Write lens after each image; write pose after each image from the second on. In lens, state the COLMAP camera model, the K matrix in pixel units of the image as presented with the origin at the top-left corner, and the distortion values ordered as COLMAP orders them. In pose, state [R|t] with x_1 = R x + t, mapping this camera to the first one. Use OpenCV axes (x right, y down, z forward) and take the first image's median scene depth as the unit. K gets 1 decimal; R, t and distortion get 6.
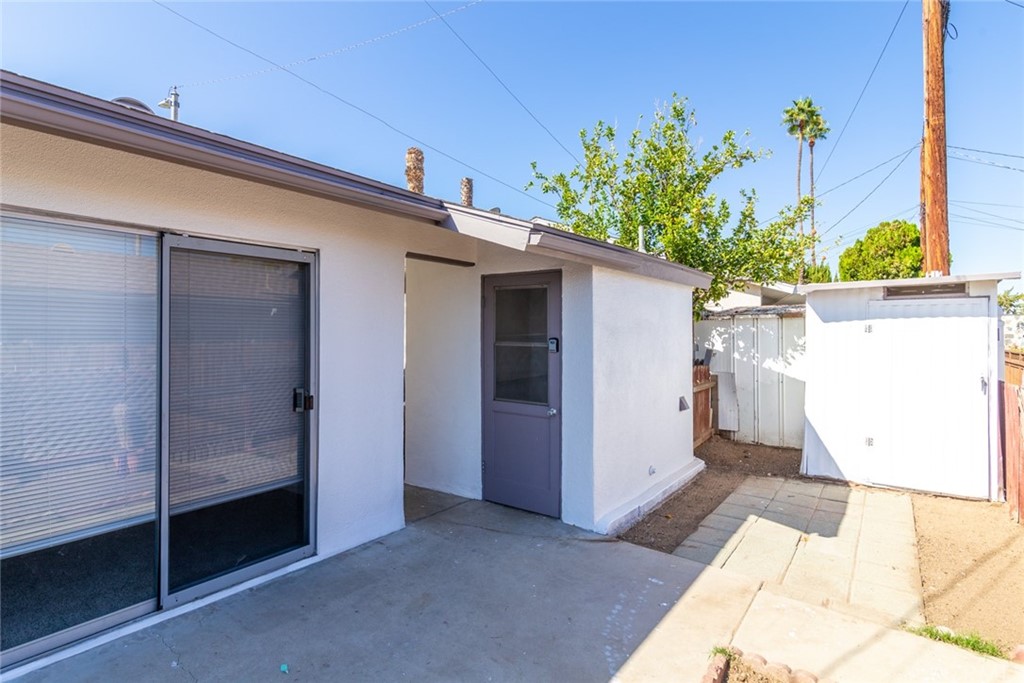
lens RADIAL K [[505.1, 0, 510.7], [0, 505.1, 325.3], [0, 0, 1]] dist [0.000733, -0.000111]
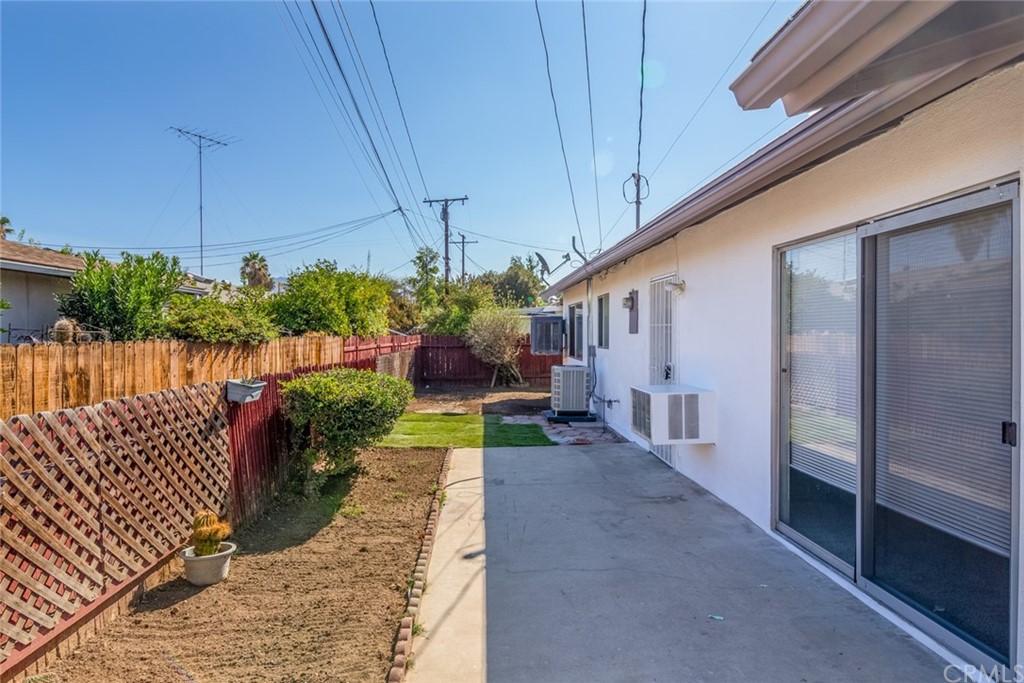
lens RADIAL K [[545.4, 0, 515.5], [0, 545.4, 342.7], [0, 0, 1]] dist [0.000822, 0.000408]
pose [[-0.751737, 0.010092, -0.659386, 0.339416], [0.011242, 0.999934, 0.002487, 0.026436], [0.659368, -0.005543, -0.751800, 0.794785]]
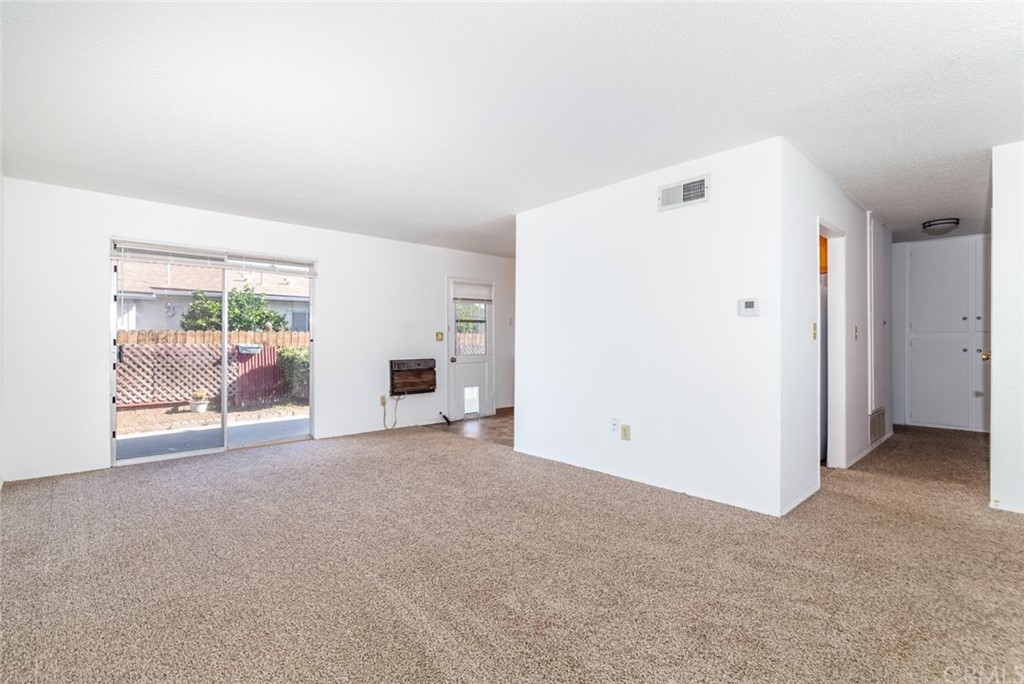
lens RADIAL K [[483.5, 0, 501.1], [0, 483.5, 337.1], [0, 0, 1]] dist [-0.000996, -0.000071]
pose [[-0.985245, -0.000786, 0.171151, -1.121032], [-0.004040, 0.999818, -0.018666, 0.083349], [-0.171105, -0.019082, -0.985068, 1.501788]]
